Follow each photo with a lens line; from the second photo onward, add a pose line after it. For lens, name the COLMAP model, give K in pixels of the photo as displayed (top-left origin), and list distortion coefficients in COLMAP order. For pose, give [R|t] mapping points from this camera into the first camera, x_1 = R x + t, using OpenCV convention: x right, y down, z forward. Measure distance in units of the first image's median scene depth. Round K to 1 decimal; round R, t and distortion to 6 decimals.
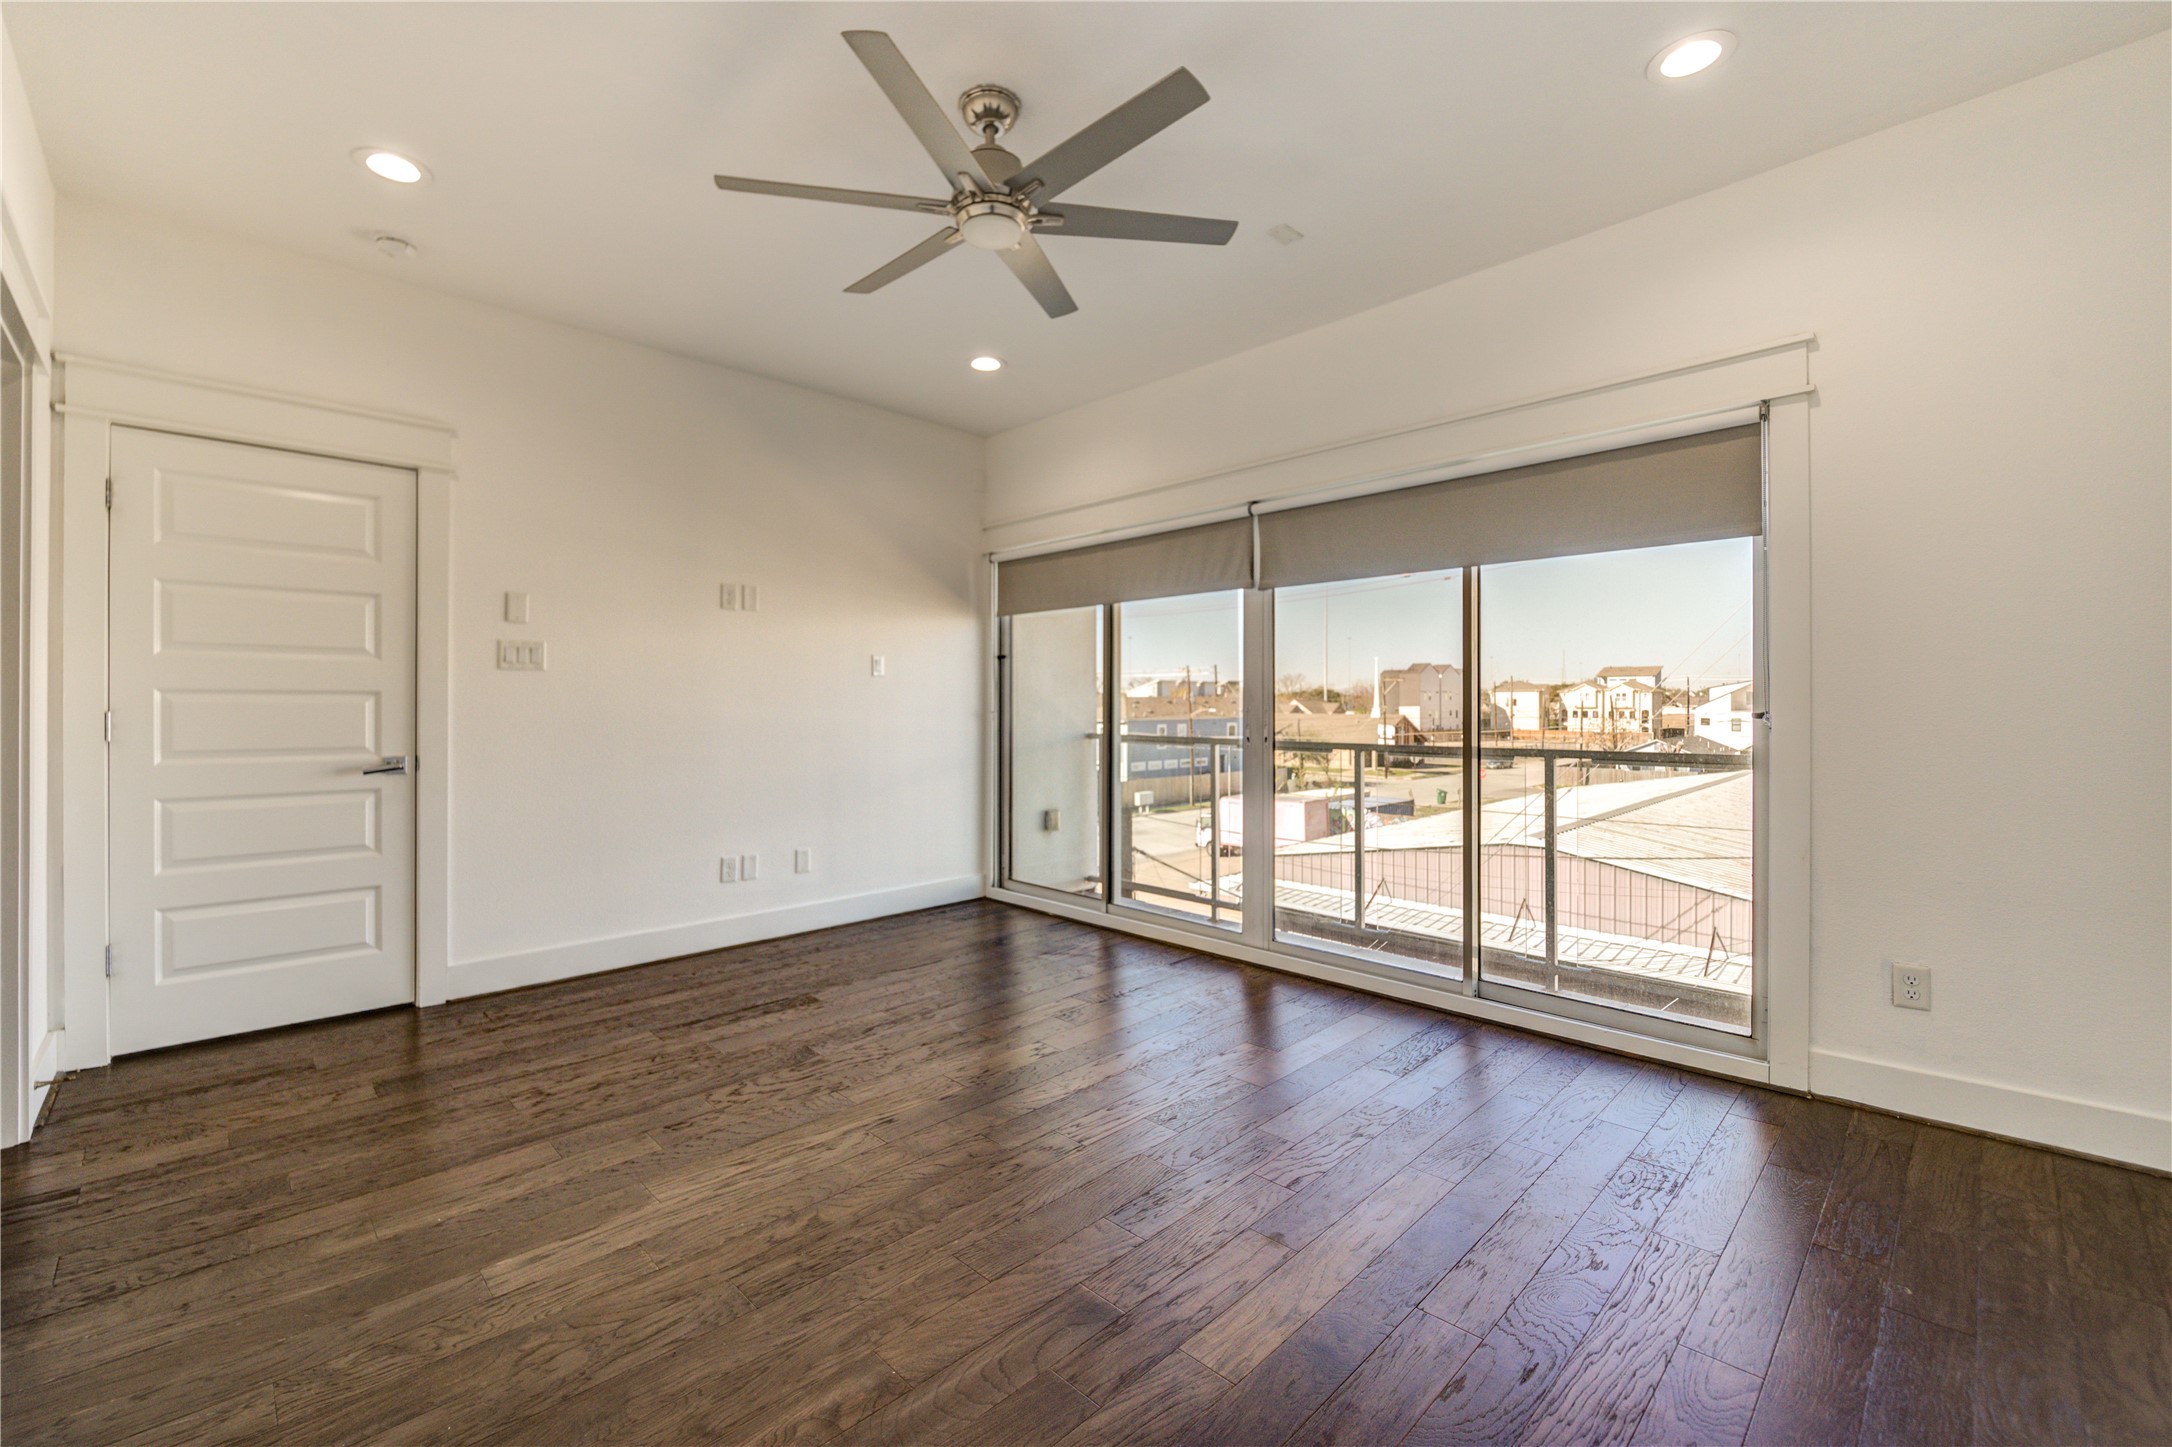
lens RADIAL K [[898.3, 0, 1092.3], [0, 898.3, 703.7], [0, 0, 1]] dist [-0.007095, -0.002868]
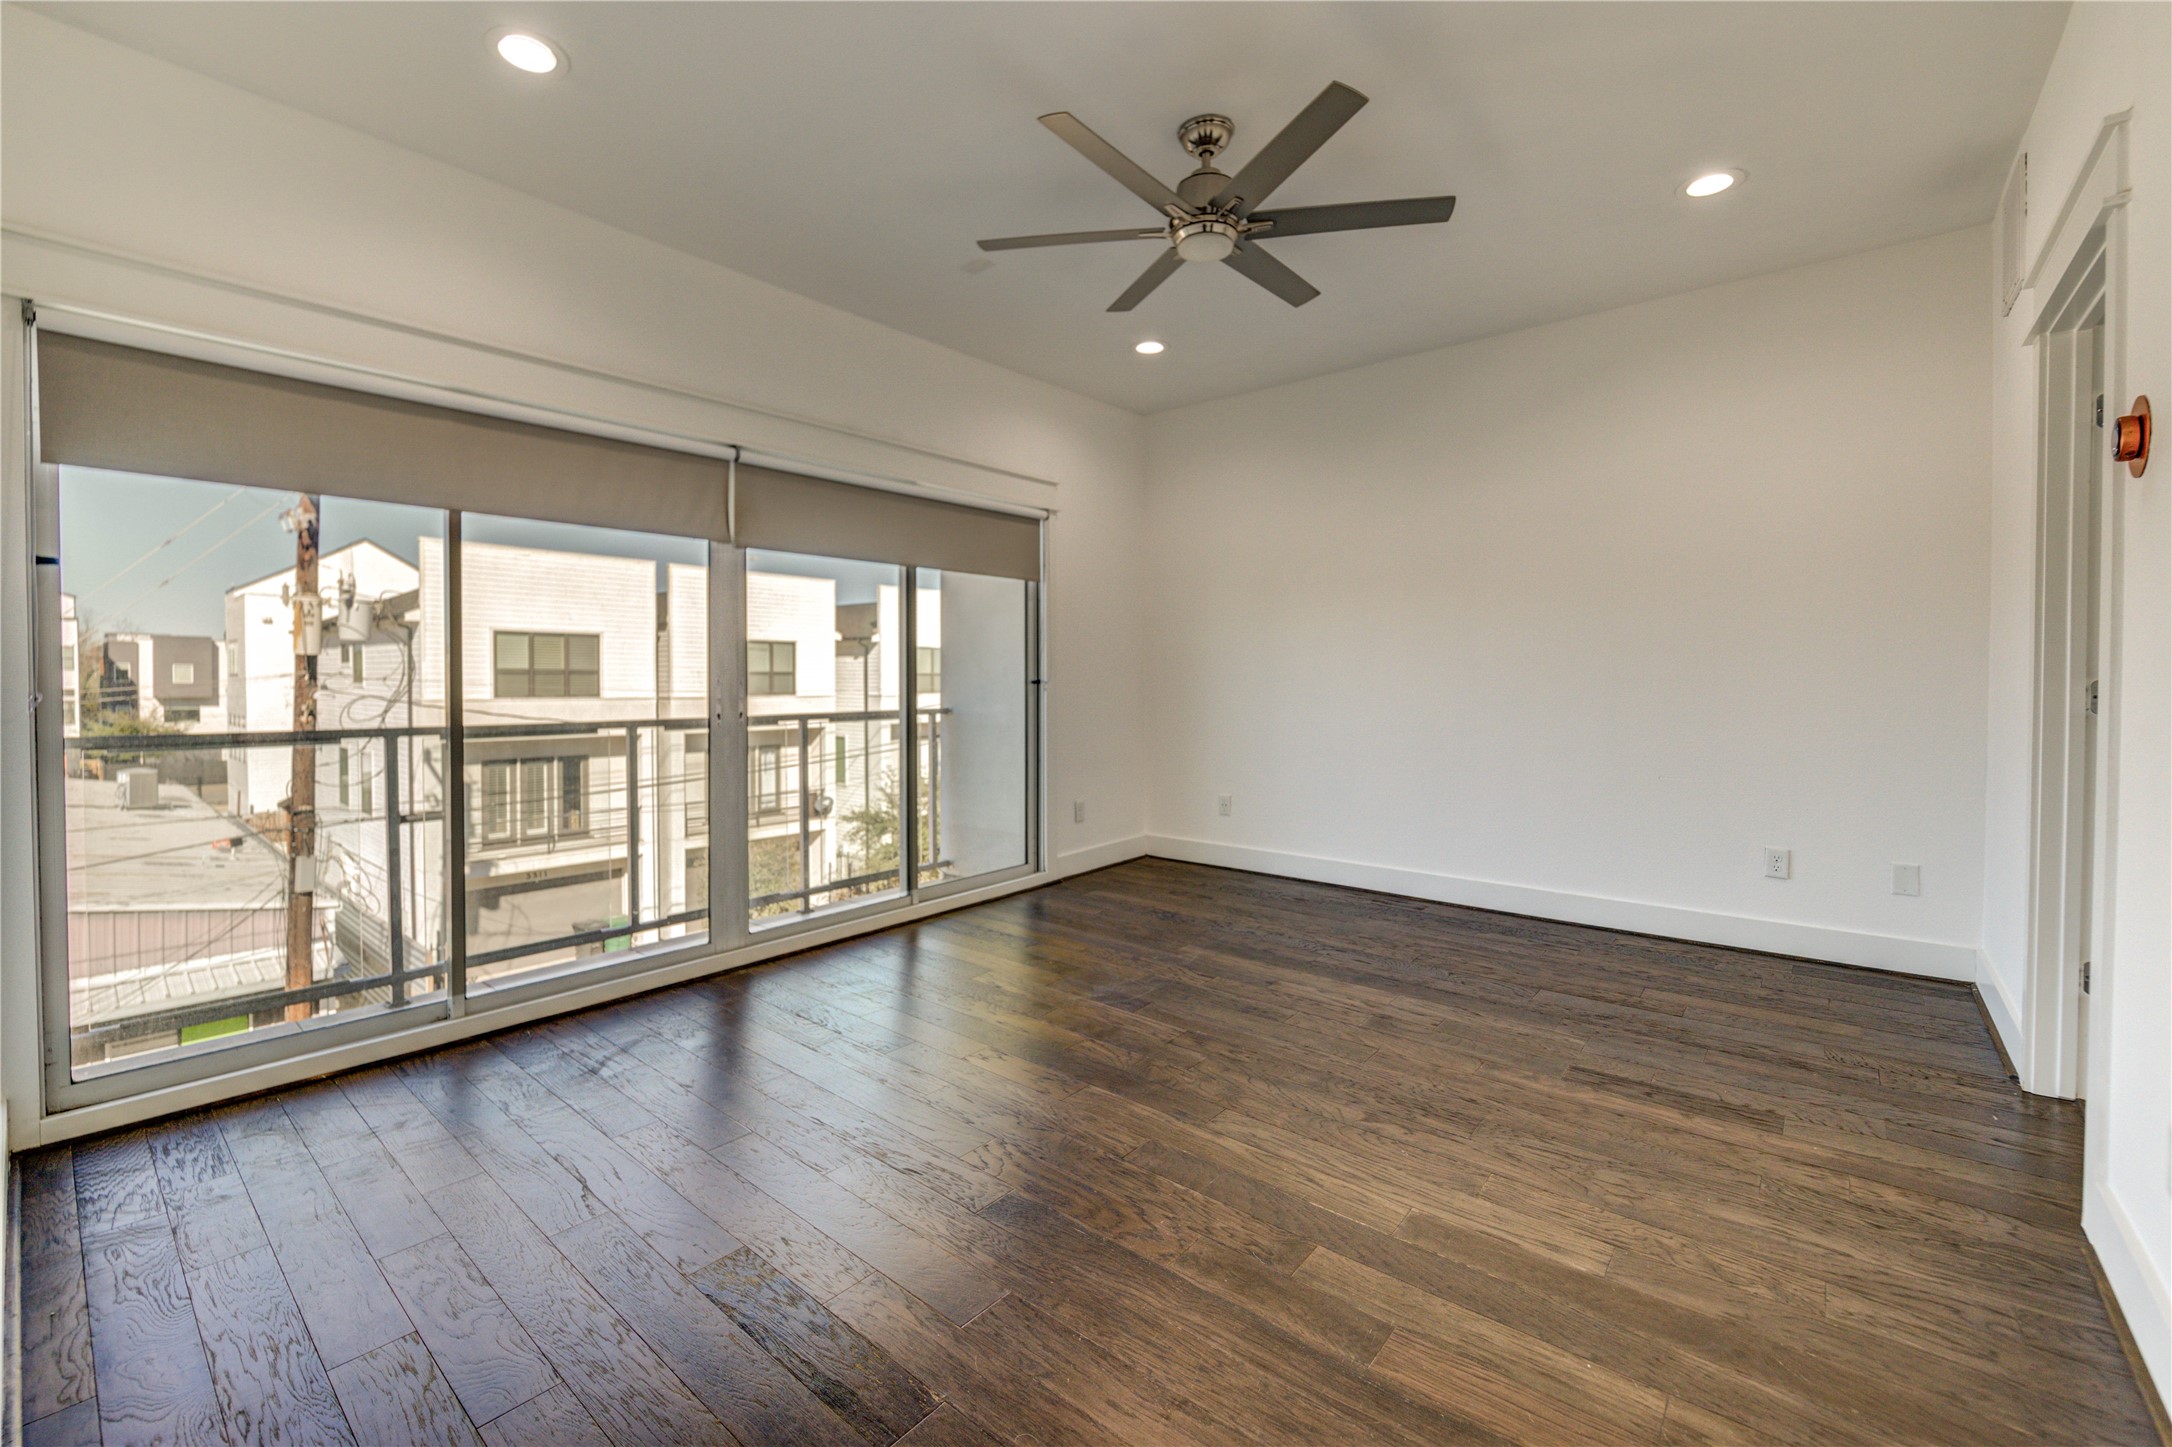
lens RADIAL K [[898.3, 0, 1039.8], [0, 898.3, 690.5], [0, 0, 1]] dist [-0.007095, -0.002868]
pose [[-0.059588, -0.016917, 0.998080, -0.877874], [0.003396, 0.999847, 0.017150, 0.001544], [-0.998217, 0.004411, -0.059522, 0.915765]]
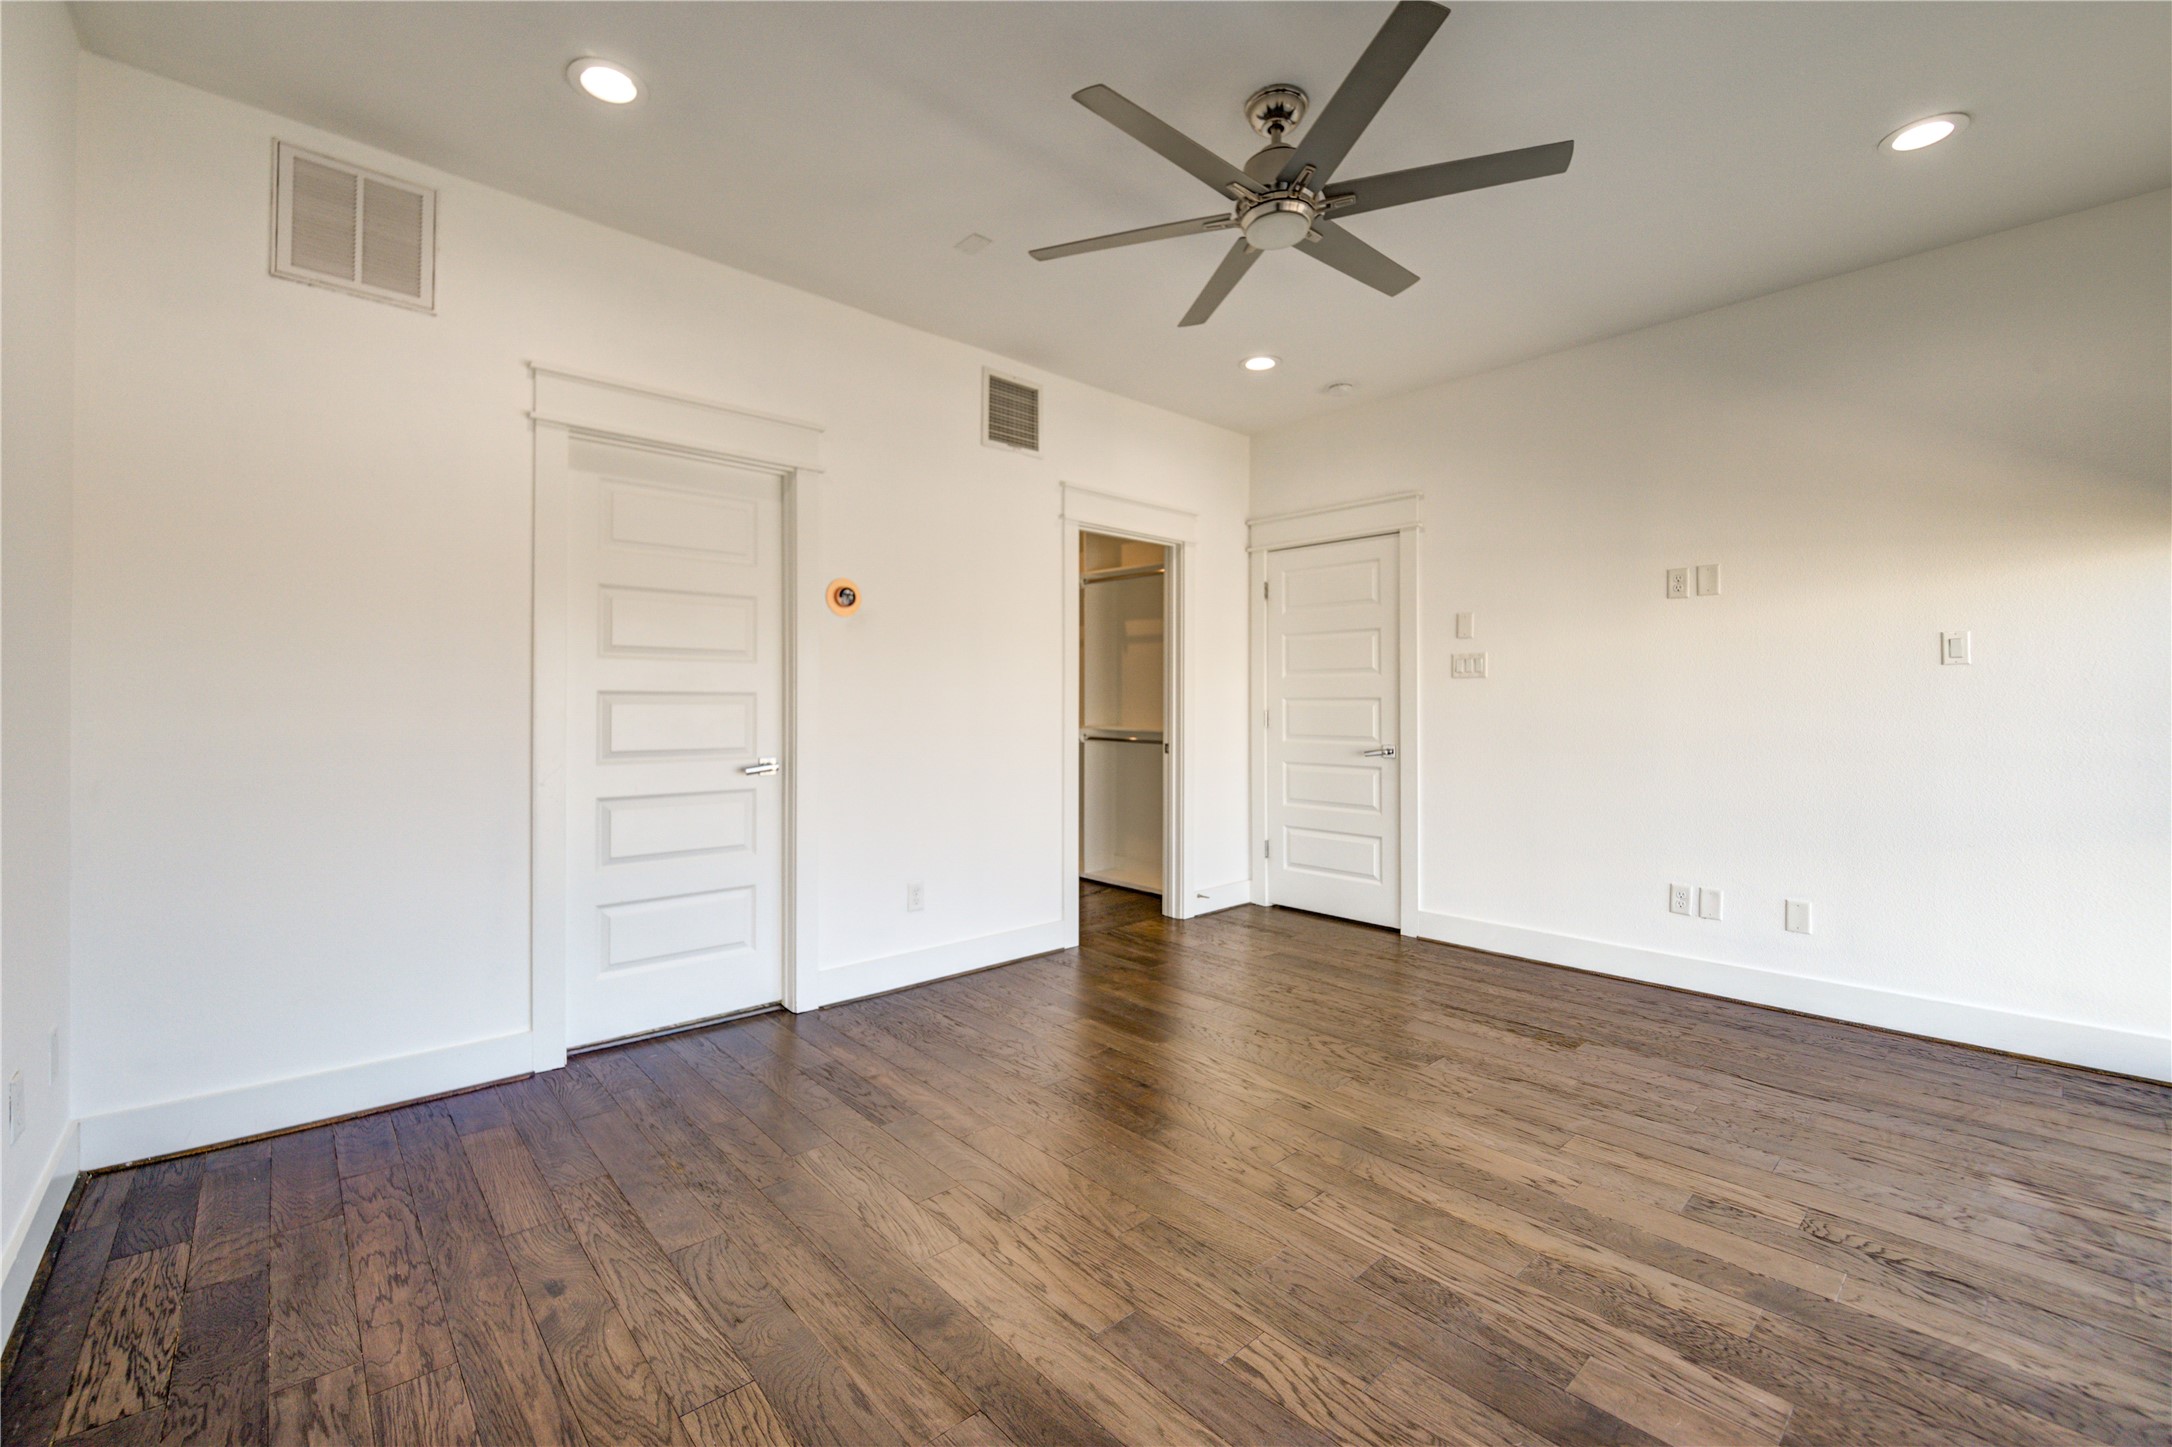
lens RADIAL K [[898.3, 0, 1052.8], [0, 898.3, 710.6], [0, 0, 1]] dist [-0.007095, -0.002868]
pose [[-0.065238, 0.008008, -0.997838, 0.634328], [-0.001075, 0.999967, 0.008096, -0.003994], [0.997869, 0.001600, -0.065227, 0.587799]]
